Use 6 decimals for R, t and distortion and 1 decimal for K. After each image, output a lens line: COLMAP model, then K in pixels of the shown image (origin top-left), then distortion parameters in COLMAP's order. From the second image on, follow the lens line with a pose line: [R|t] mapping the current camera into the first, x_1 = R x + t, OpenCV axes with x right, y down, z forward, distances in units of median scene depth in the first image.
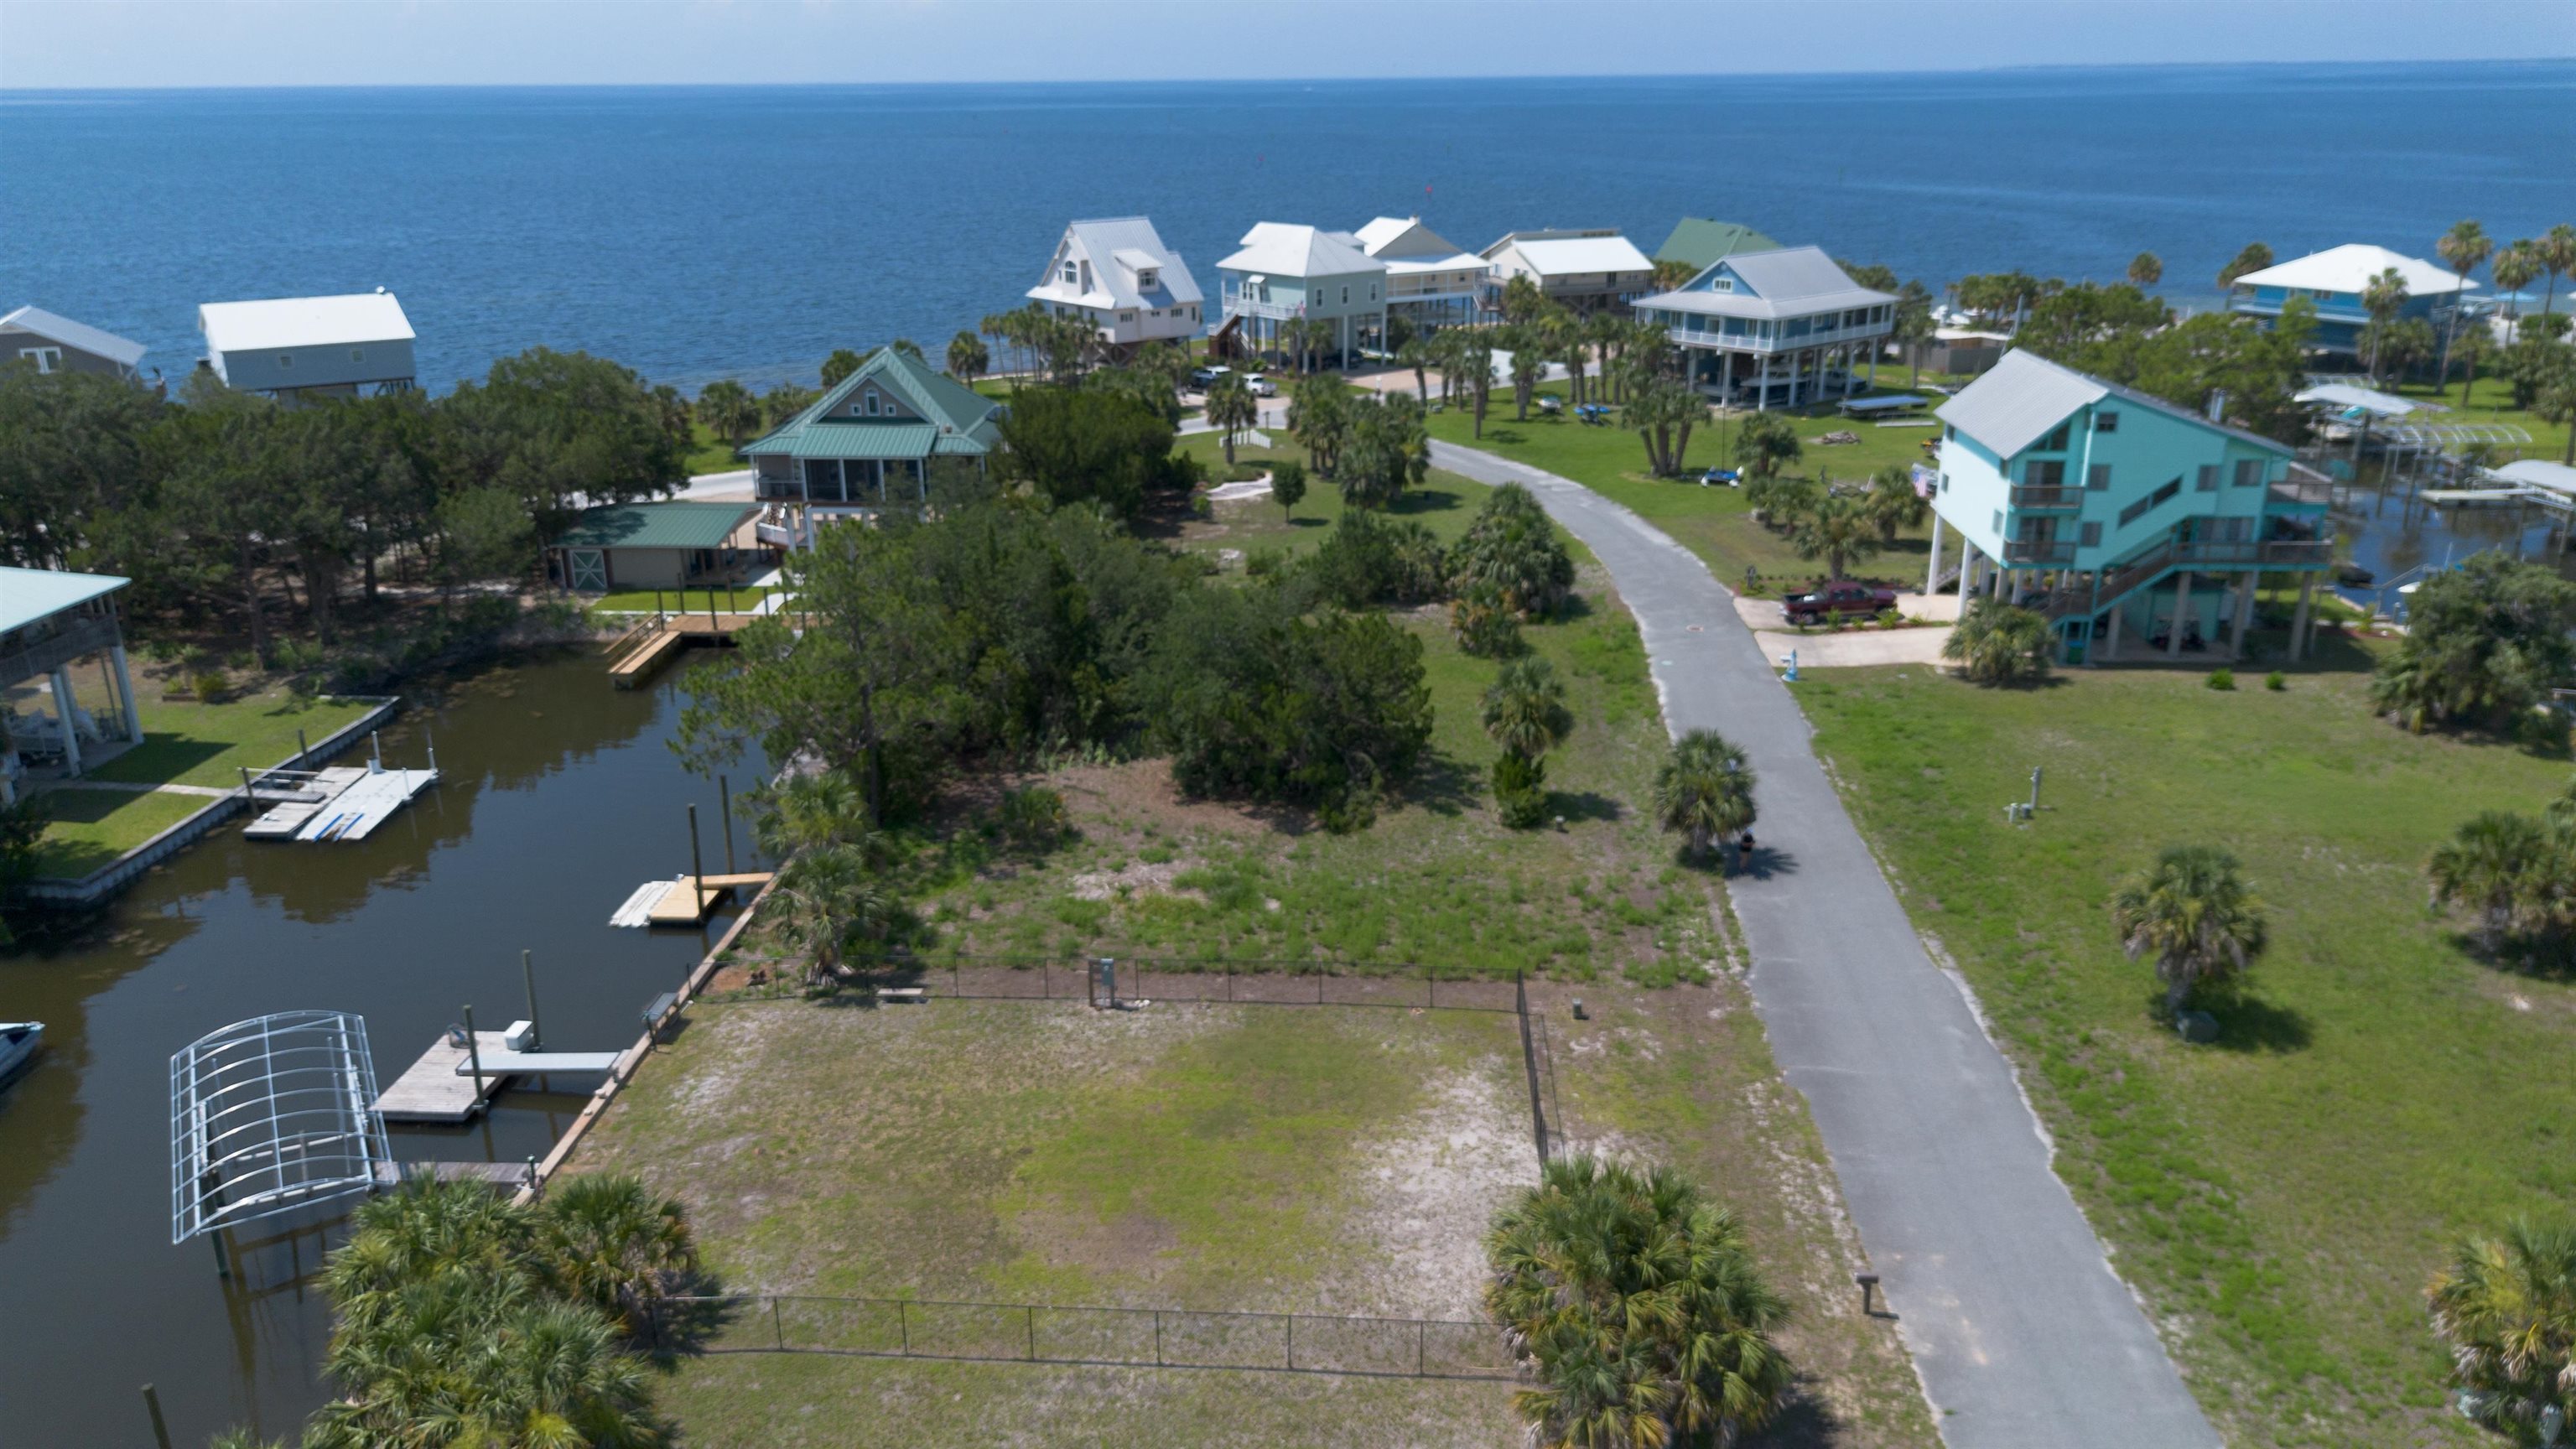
lens RADIAL K [[1829.3, 0, 1283.9], [0, 1829.3, 728.3], [0, 0, 1]] dist [0.025476, -0.000784]
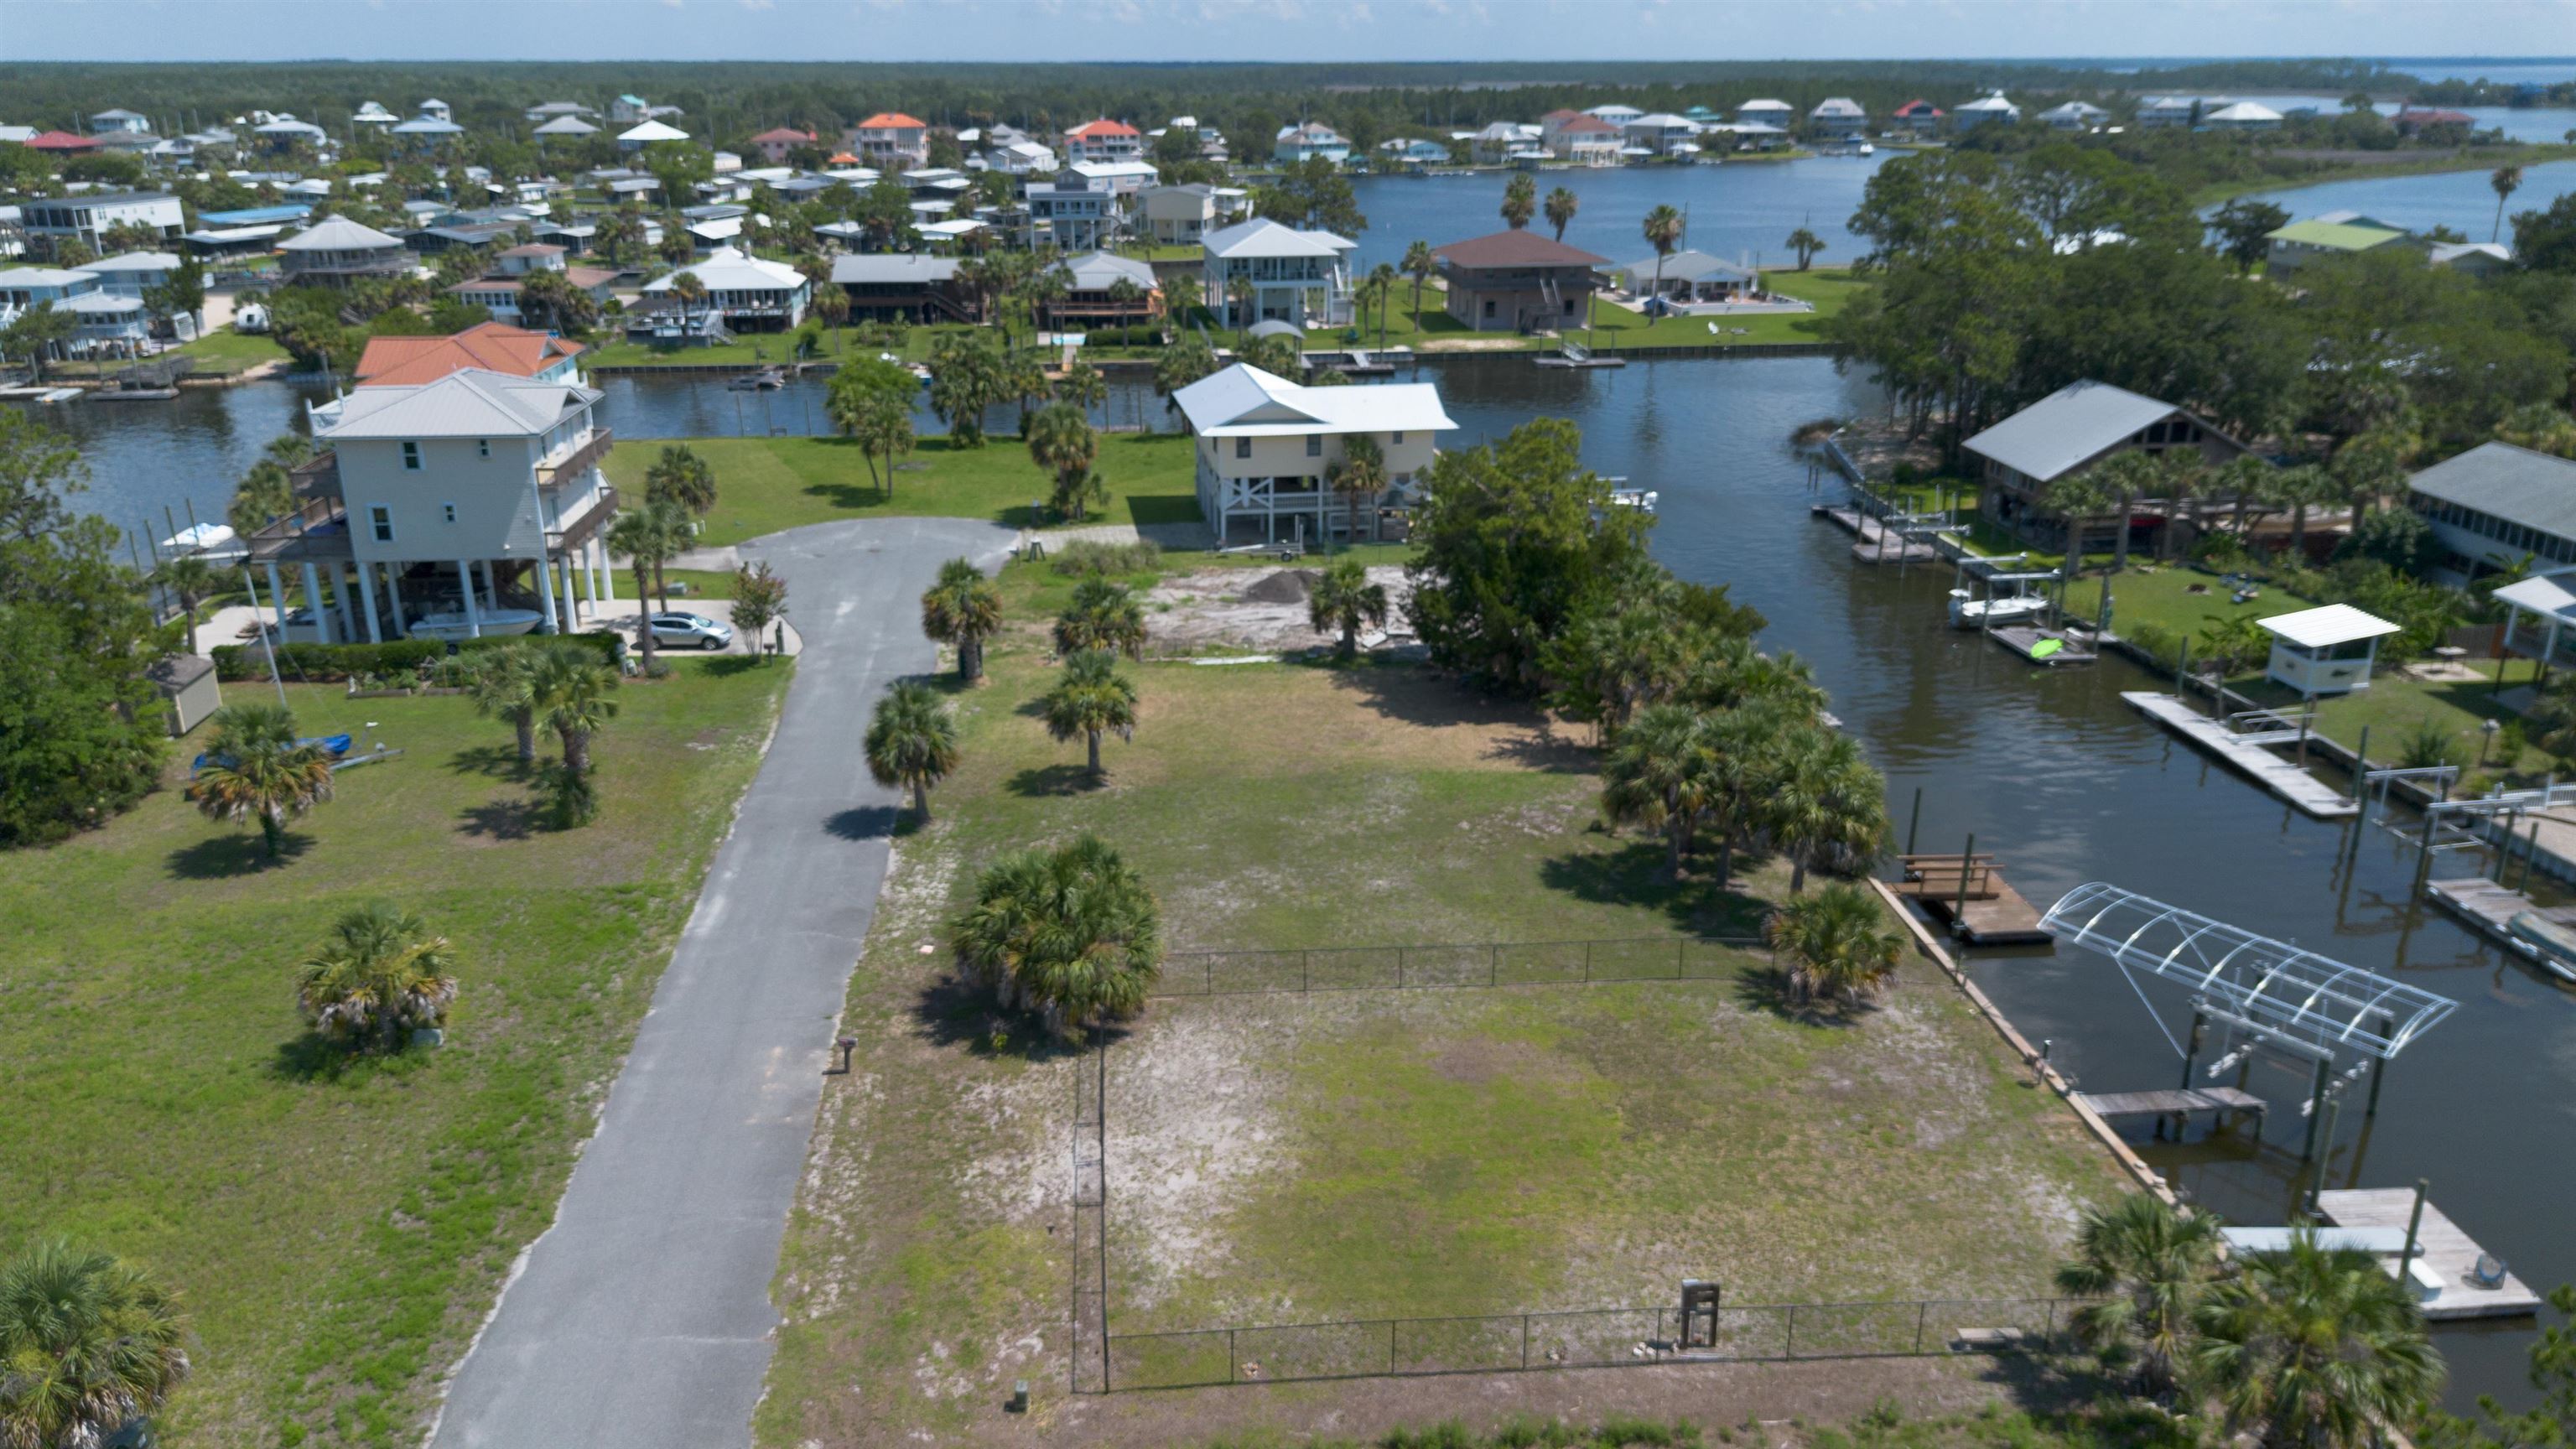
lens RADIAL K [[1829.3, 0, 1283.9], [0, 1829.3, 728.3], [0, 0, 1]] dist [0.025476, -0.000784]
pose [[-0.987595, 0.064296, -0.143253, 0.147481], [-0.040653, 0.776518, 0.628783, -0.483386], [0.151667, 0.626806, -0.764272, 1.401986]]
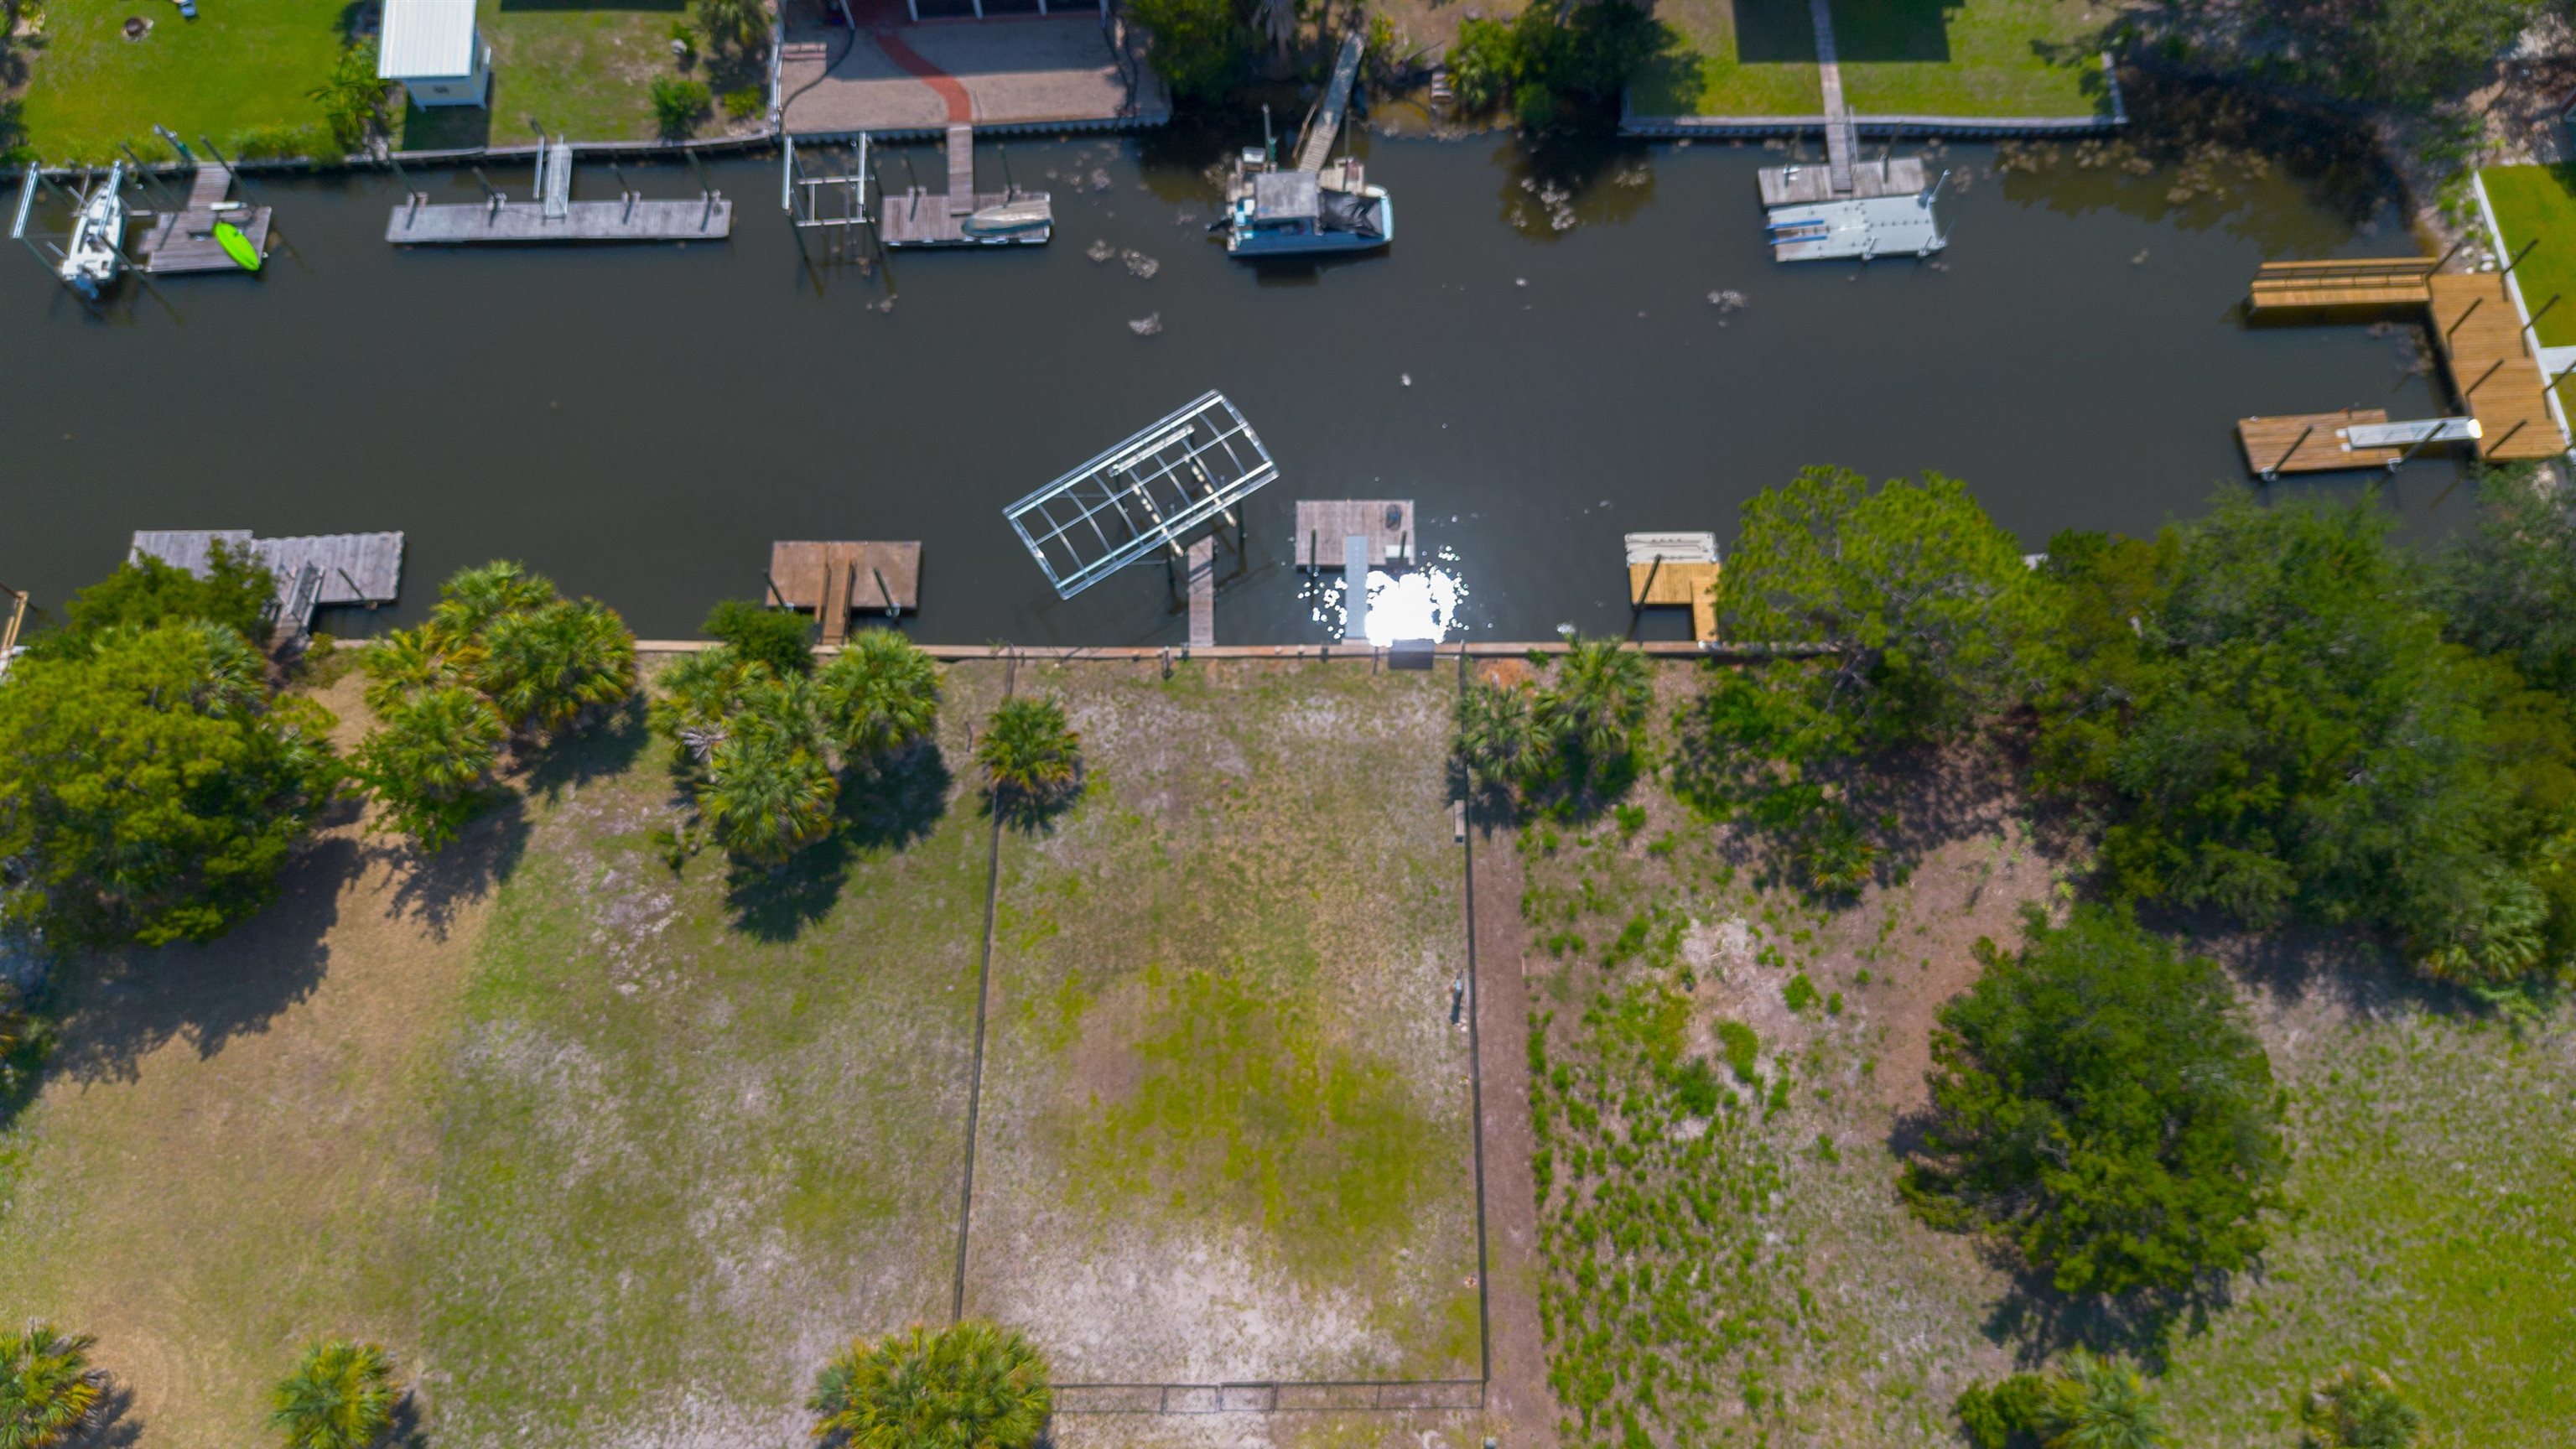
lens RADIAL K [[1829.3, 0, 1283.9], [0, 1829.3, 728.3], [0, 0, 1]] dist [0.025476, -0.000784]
pose [[0.071351, 0.917585, -0.391085, 0.189912], [-0.323935, 0.392148, 0.860980, -0.872533], [0.943385, 0.065254, 0.325218, 0.532115]]
